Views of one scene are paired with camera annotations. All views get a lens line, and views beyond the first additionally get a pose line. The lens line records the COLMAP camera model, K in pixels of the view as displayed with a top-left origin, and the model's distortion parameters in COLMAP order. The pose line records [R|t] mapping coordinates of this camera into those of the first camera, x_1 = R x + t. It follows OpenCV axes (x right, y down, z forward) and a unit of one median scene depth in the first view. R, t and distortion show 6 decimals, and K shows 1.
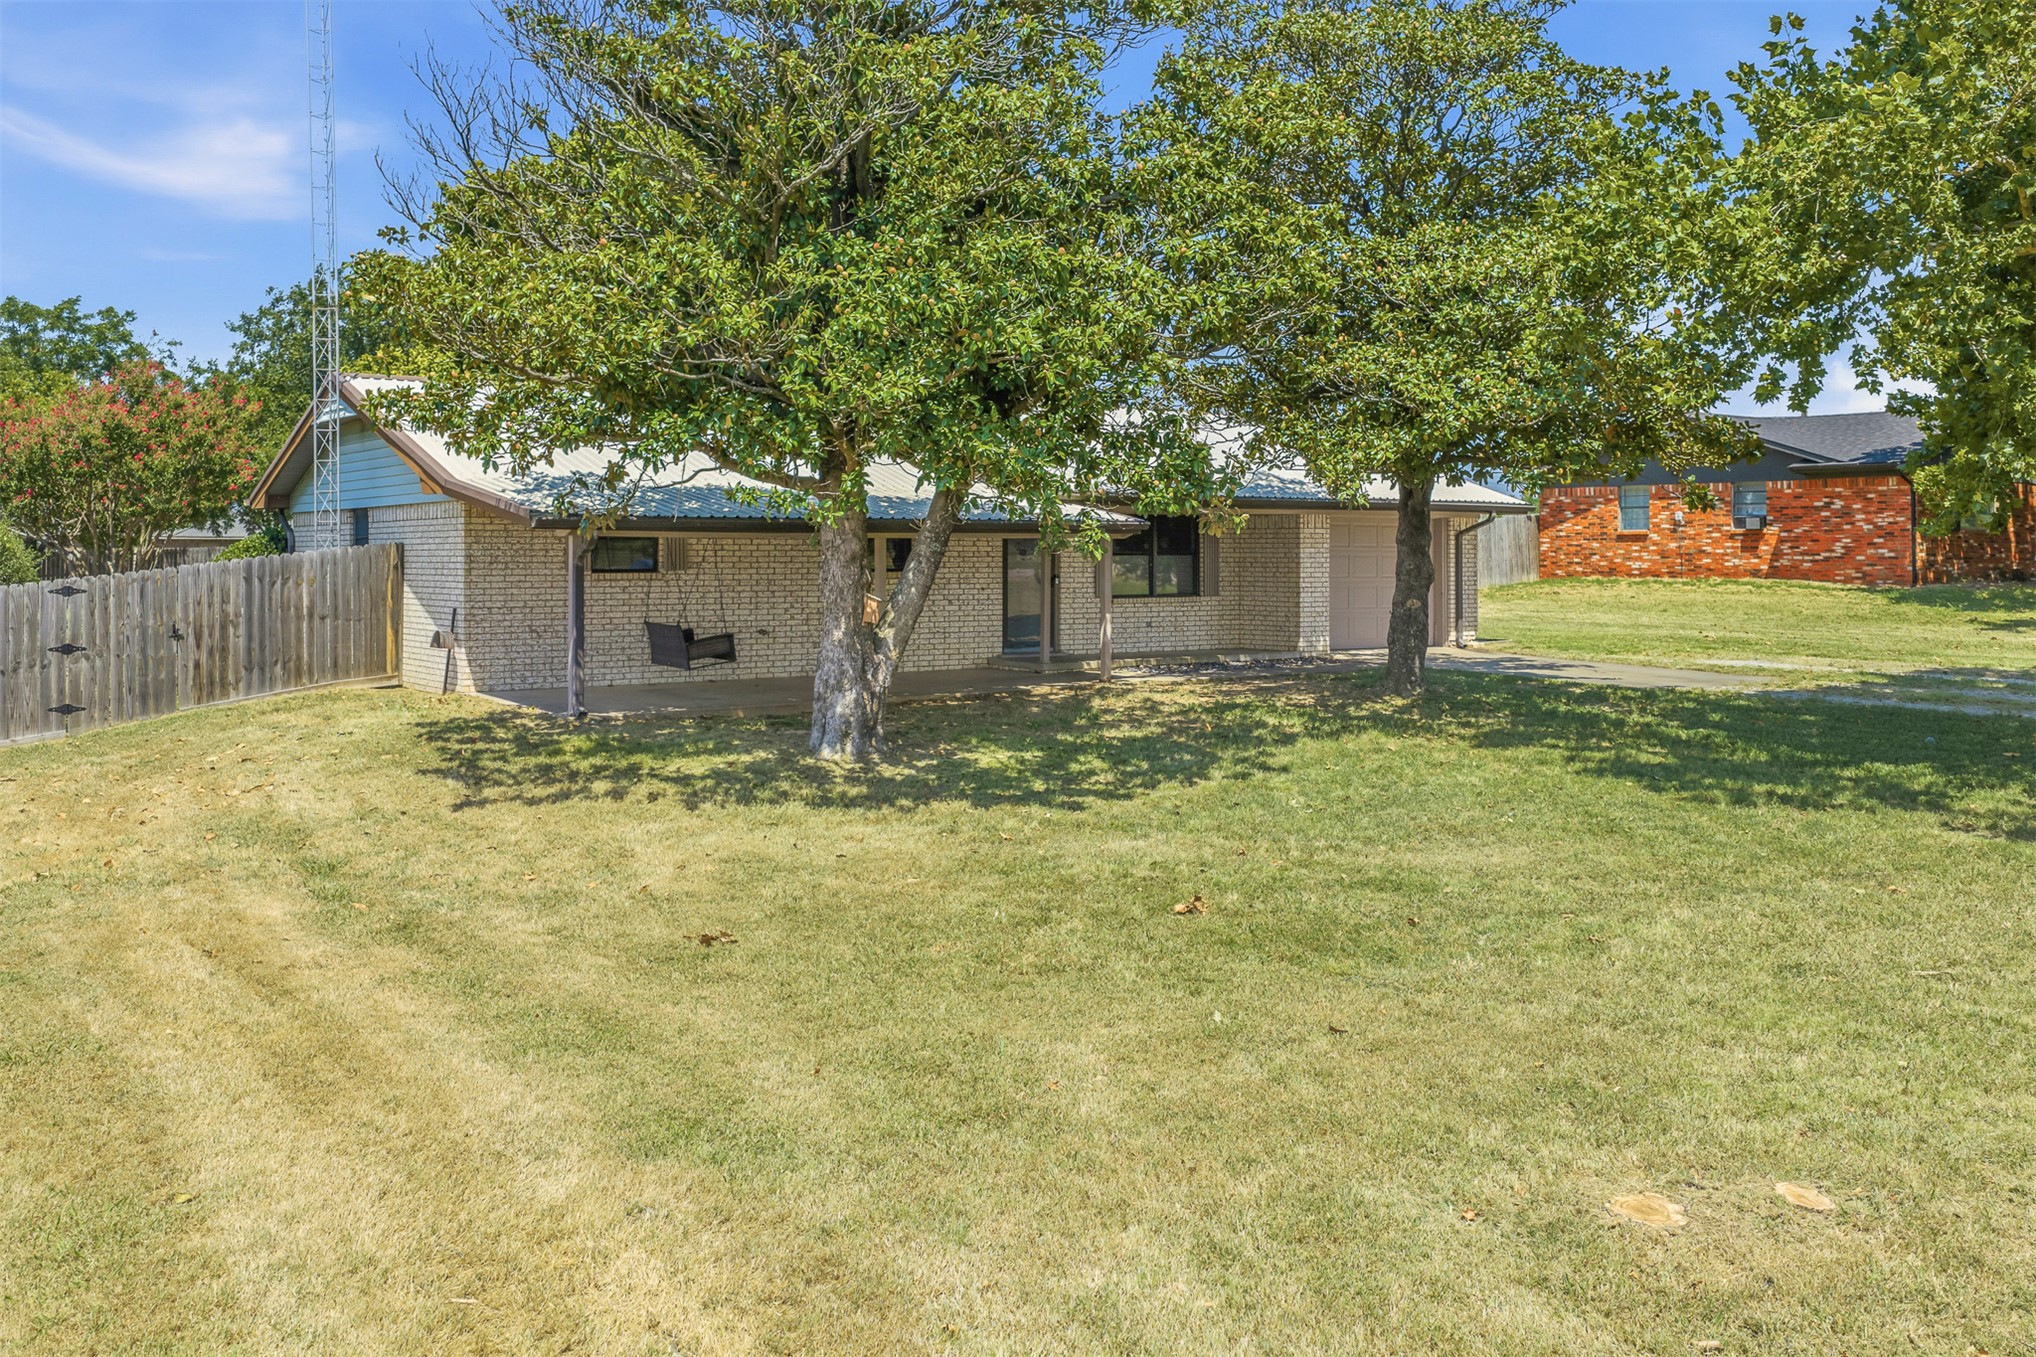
lens RADIAL K [[1696.3, 0, 1016.7], [0, 1696.3, 613.6], [0, 0, 1]] dist [0.005676, -0.007877]
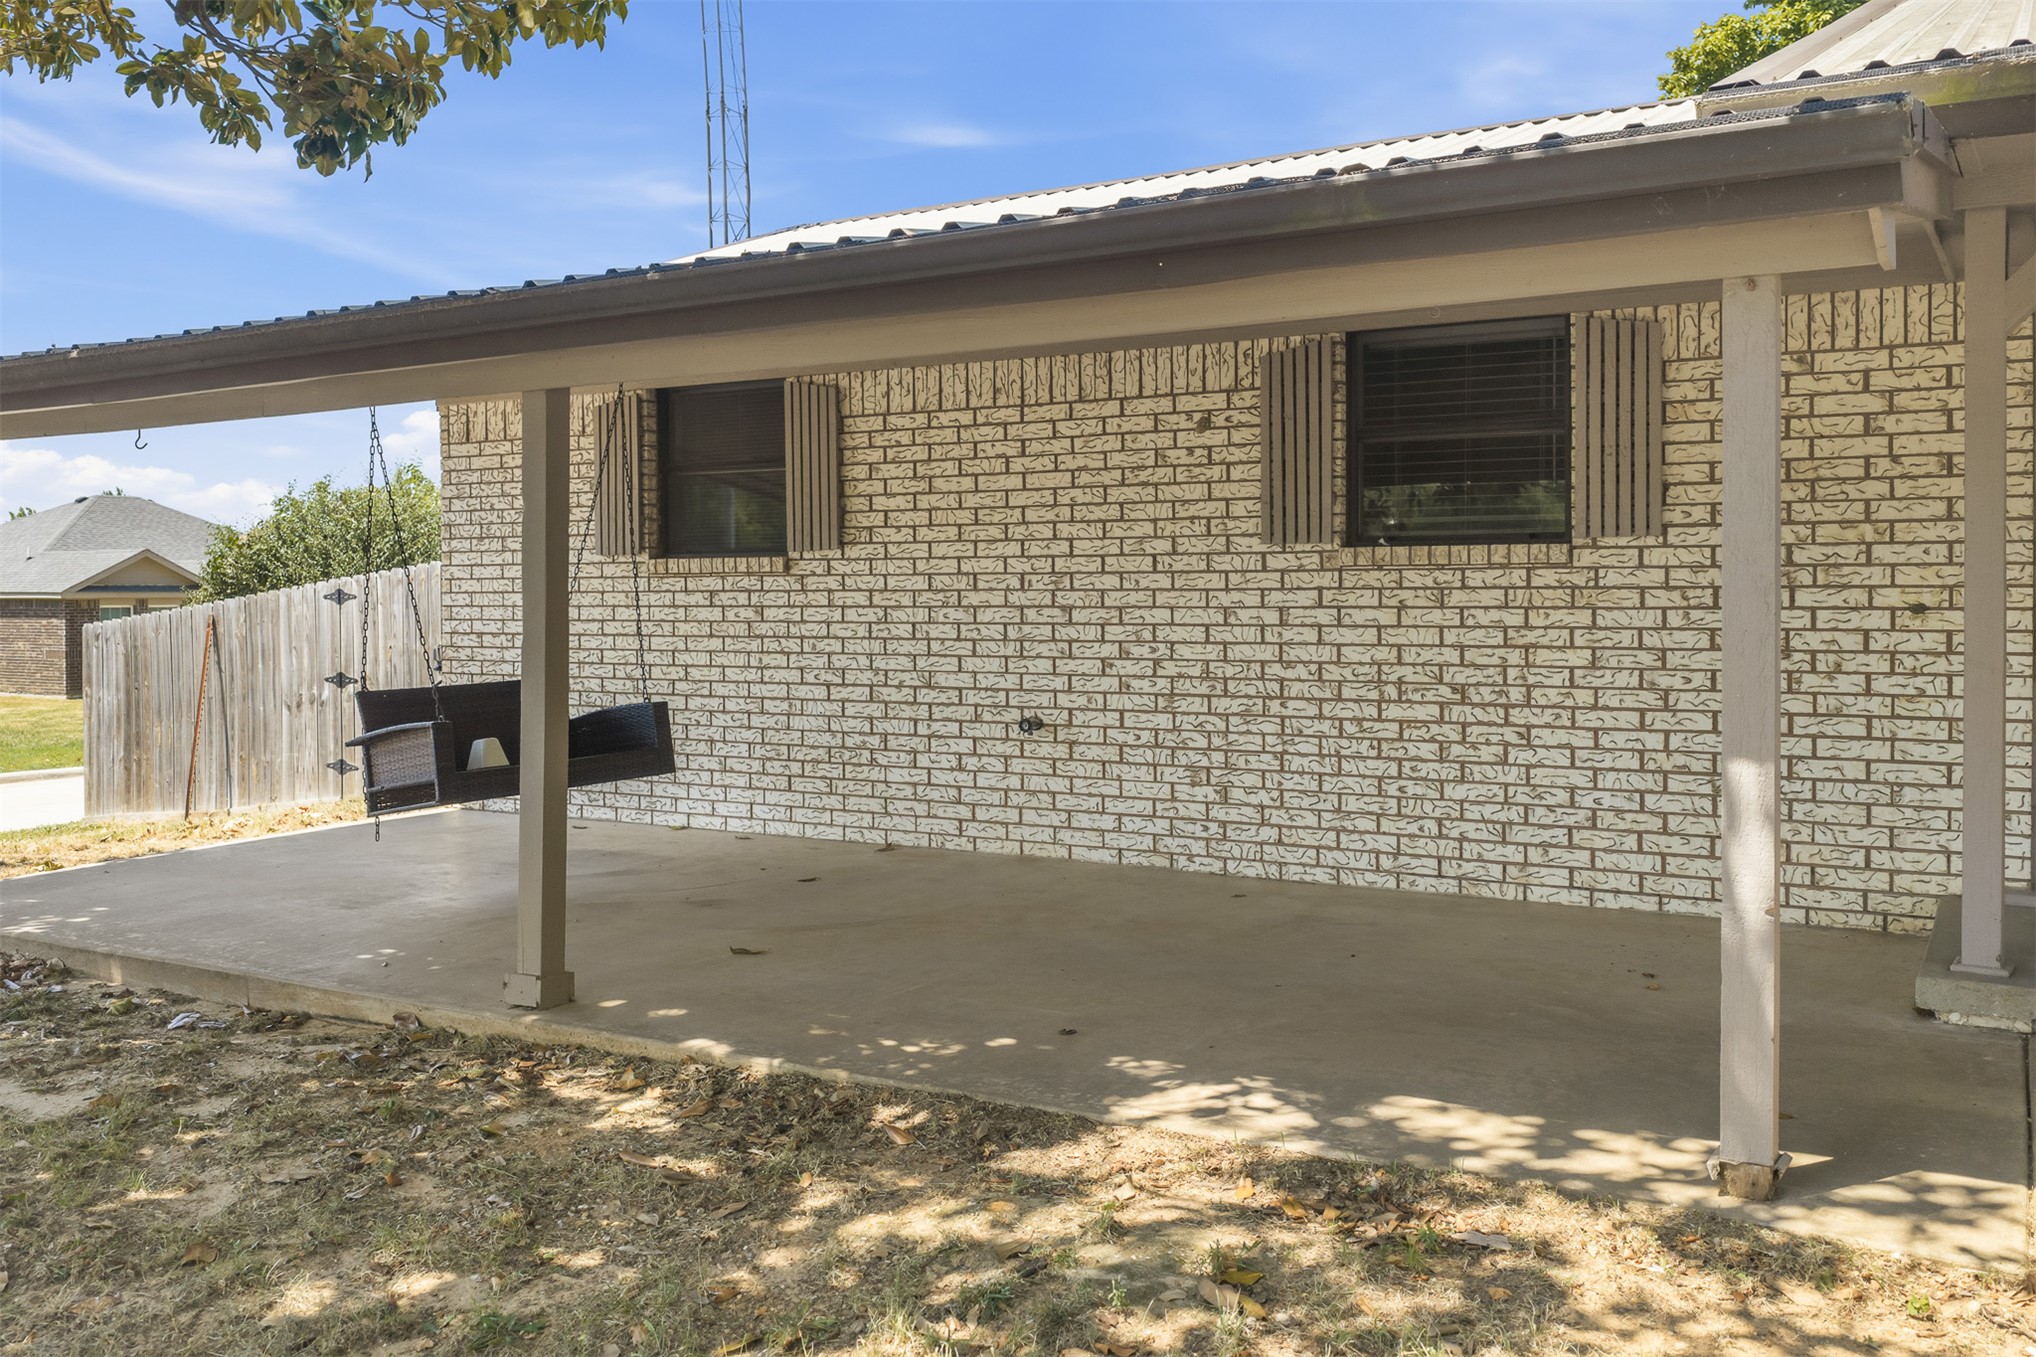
lens RADIAL K [[1696.3, 0, 1016.7], [0, 1696.3, 613.6], [0, 0, 1]] dist [0.005676, -0.007877]
pose [[0.394565, 0.009288, -0.918821, 0.174478], [-0.026450, 0.999649, -0.001253, -0.011779], [0.918487, 0.024798, 0.394672, 0.895479]]
